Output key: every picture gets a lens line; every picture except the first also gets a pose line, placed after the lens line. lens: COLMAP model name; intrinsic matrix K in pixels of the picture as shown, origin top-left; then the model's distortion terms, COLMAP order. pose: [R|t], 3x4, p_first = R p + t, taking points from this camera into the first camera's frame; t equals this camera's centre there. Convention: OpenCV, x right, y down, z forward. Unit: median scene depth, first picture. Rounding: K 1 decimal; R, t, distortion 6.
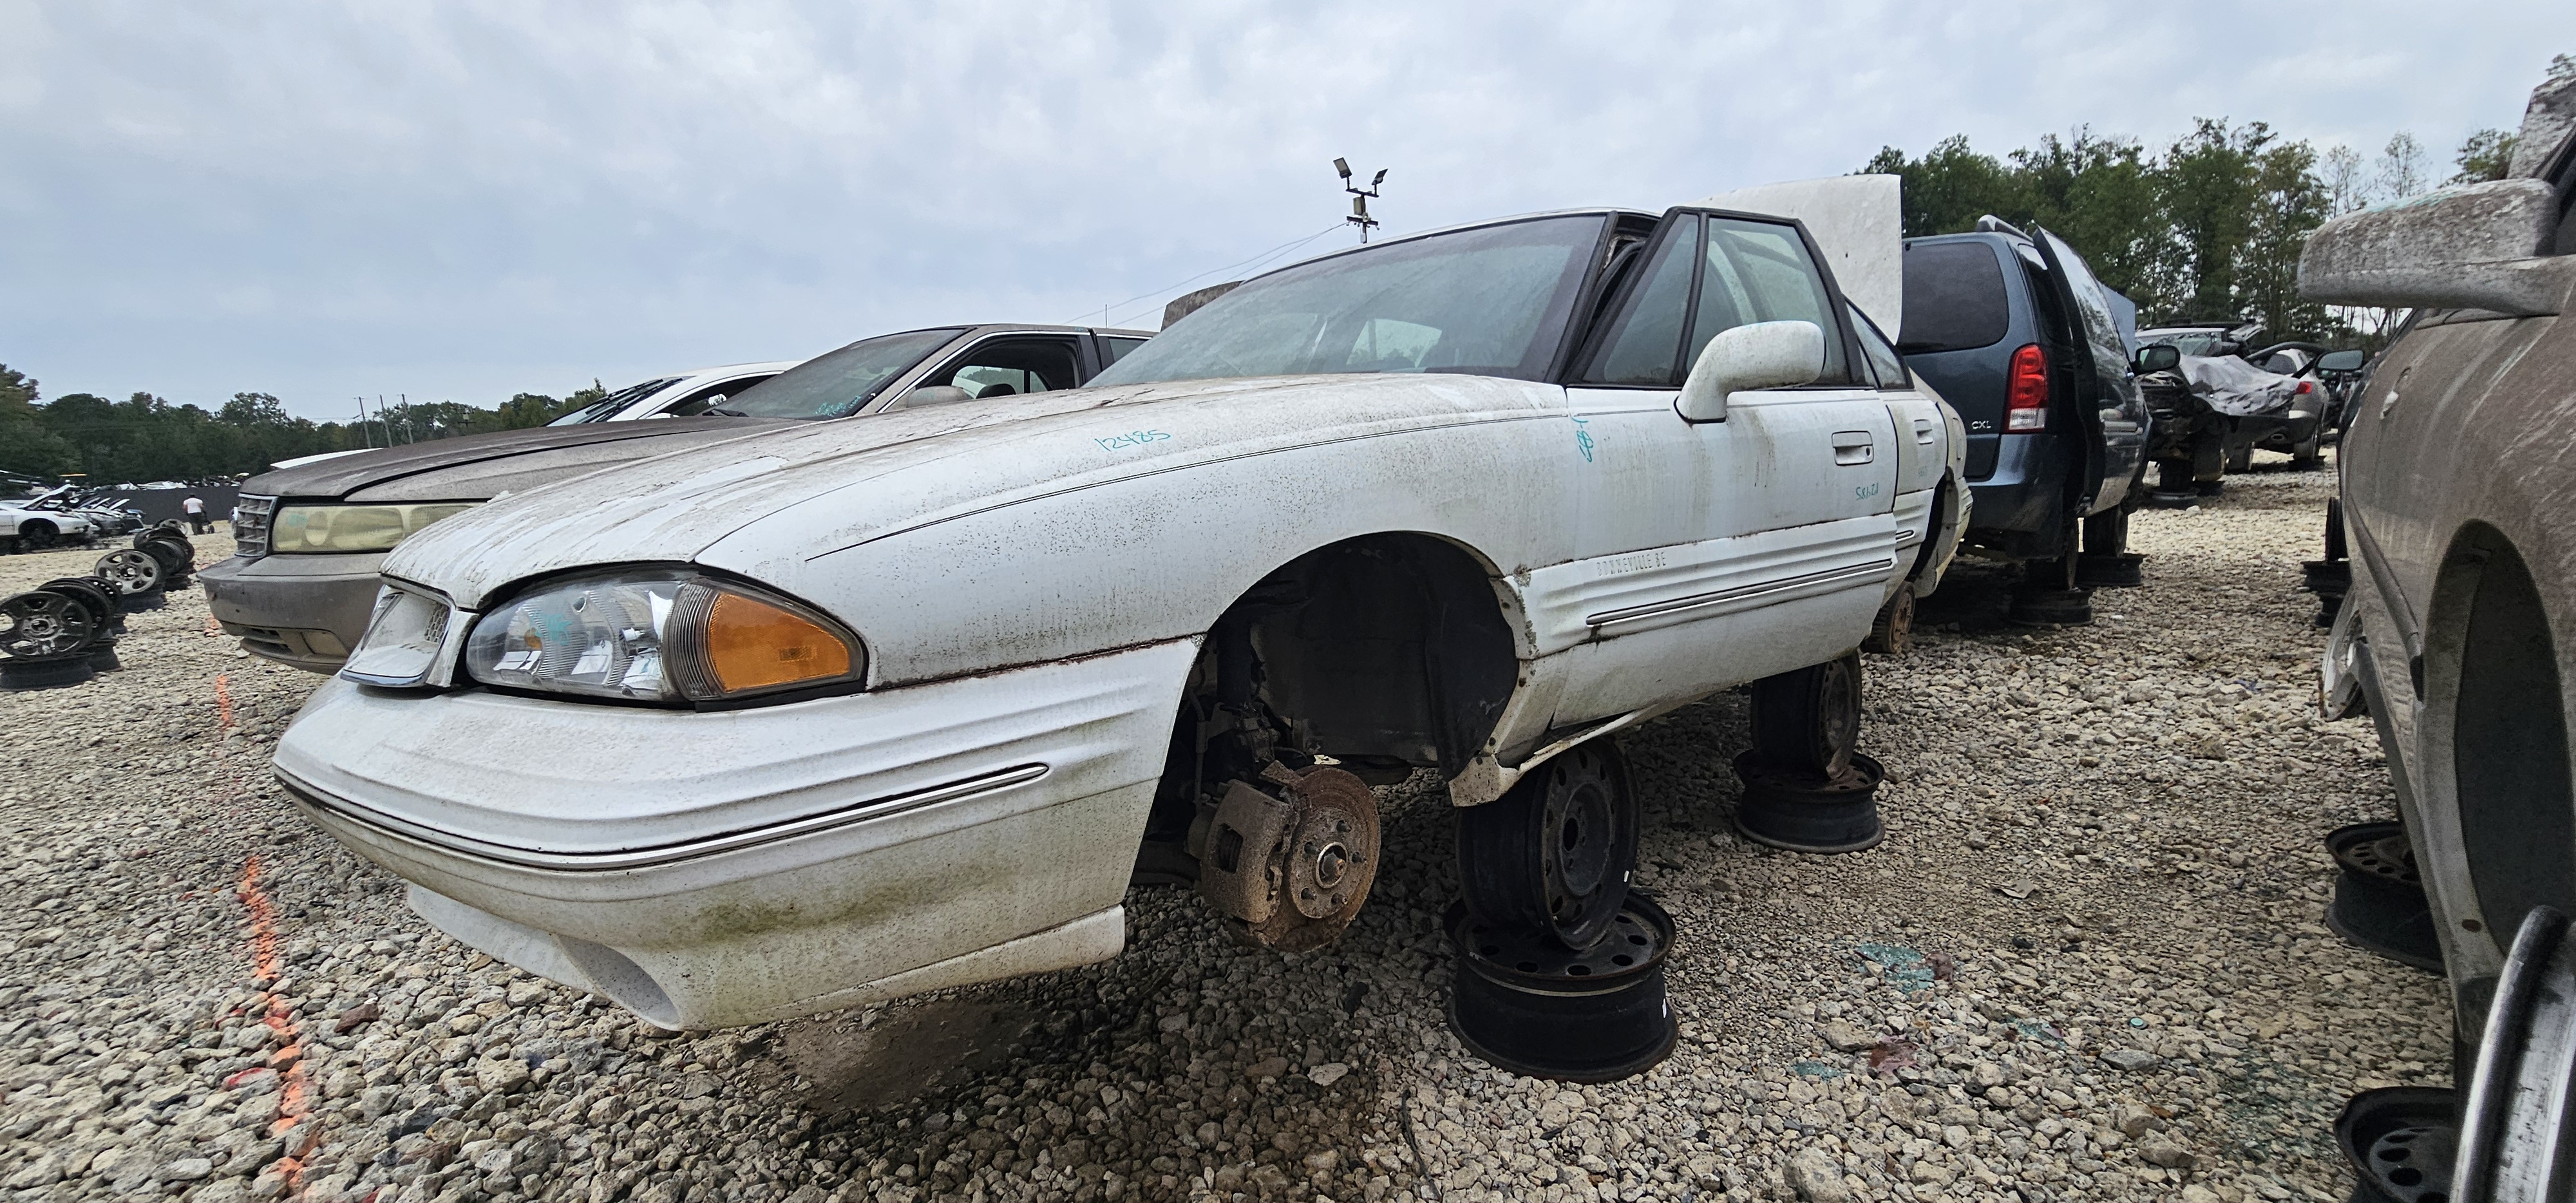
lens RADIAL K [[1069.4, 0, 1294.4], [0, 1069.4, 593.3], [0, 0, 1]] dist [0.000074, -0.000769]
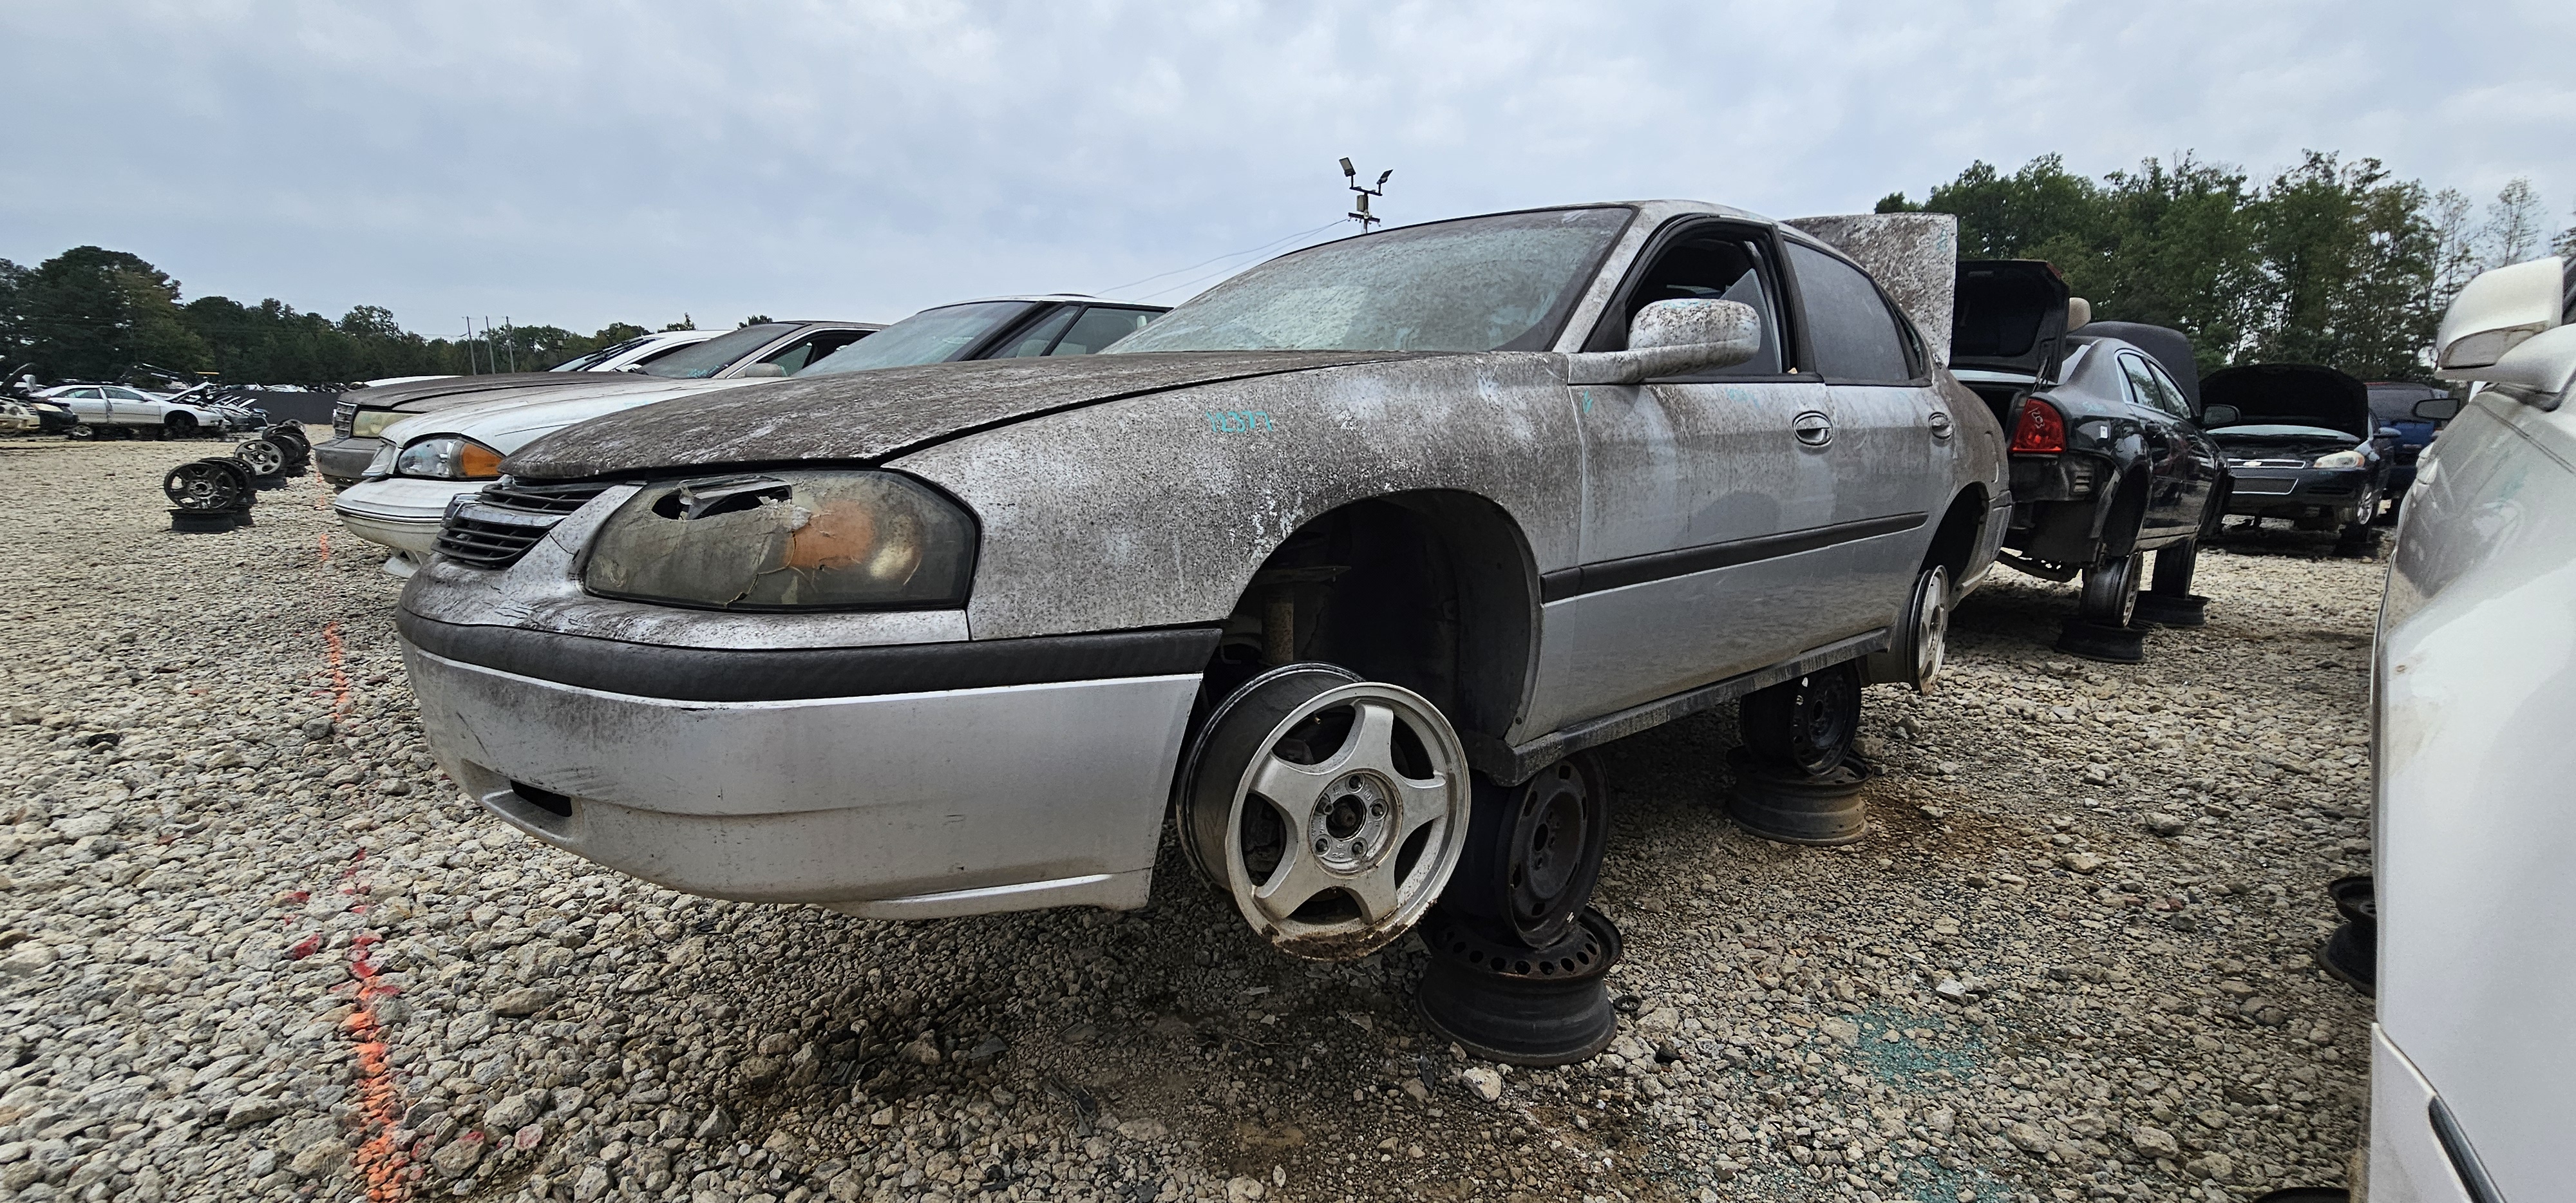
lens RADIAL K [[1069.4, 0, 1294.4], [0, 1069.4, 593.3], [0, 0, 1]] dist [0.000074, -0.000769]
pose [[0.995565, 0.078130, -0.052395, 0.022690], [-0.077023, 0.996768, 0.022823, 0.001951], [0.054009, -0.018686, 0.998366, -0.022002]]
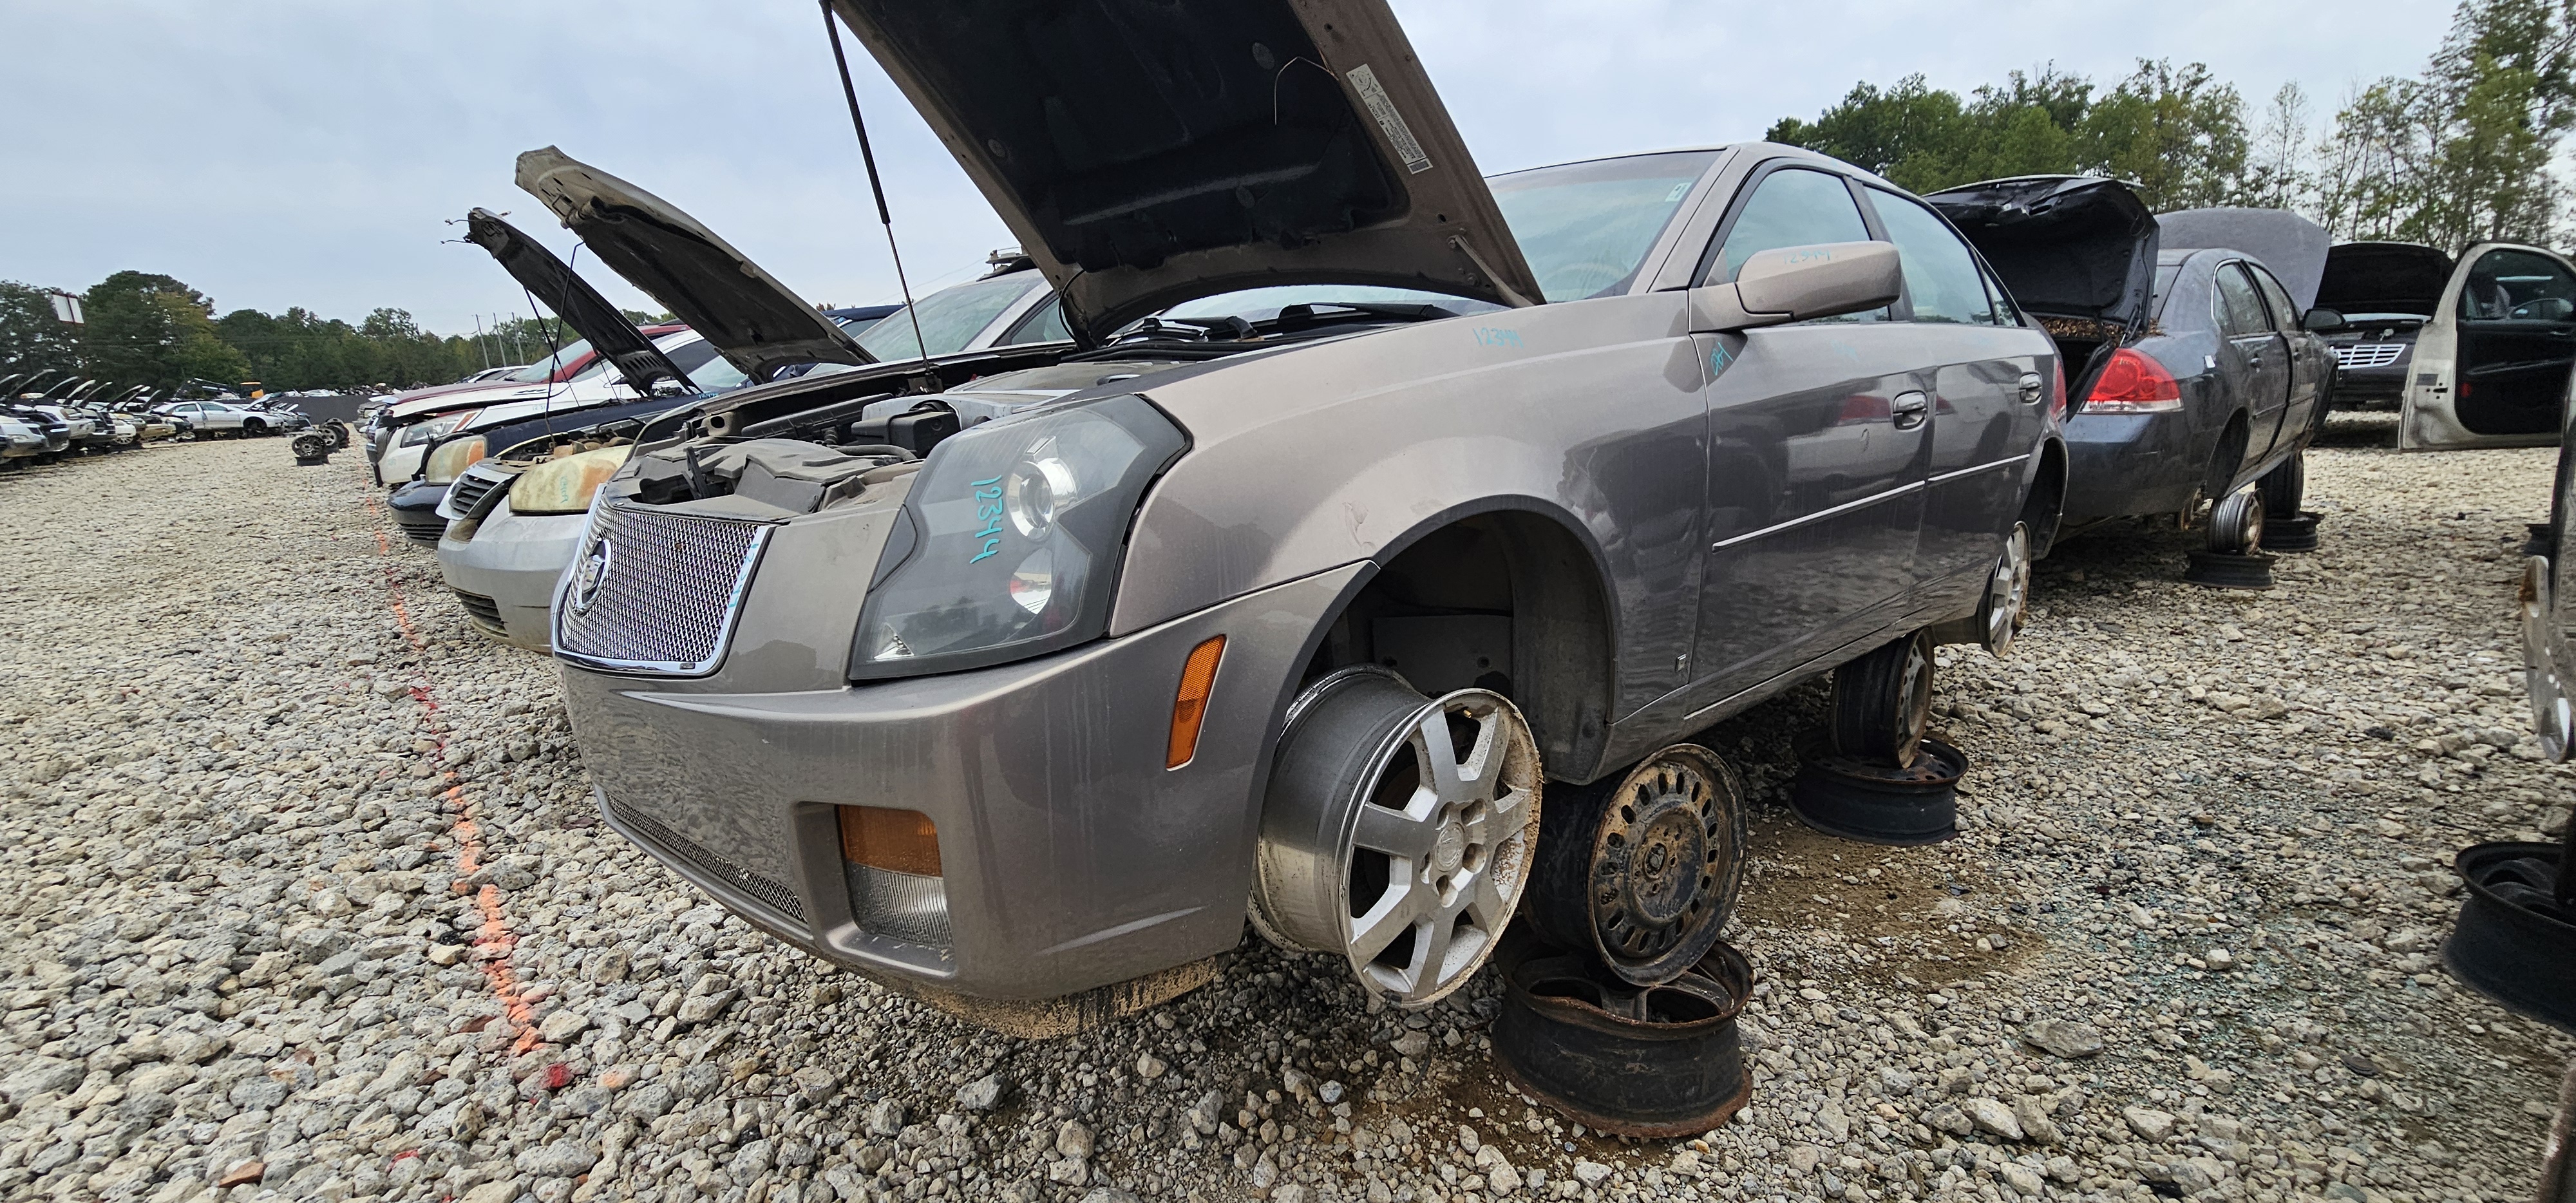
lens RADIAL K [[1068.1, 0, 1293.4], [0, 1068.1, 594.7], [0, 0, 1]] dist [0.000009, -0.000929]
pose [[0.996792, 0.027982, -0.074991, 0.152019], [-0.022298, 0.996890, 0.075588, 0.012357], [0.076873, -0.073674, 0.994315, -0.149064]]
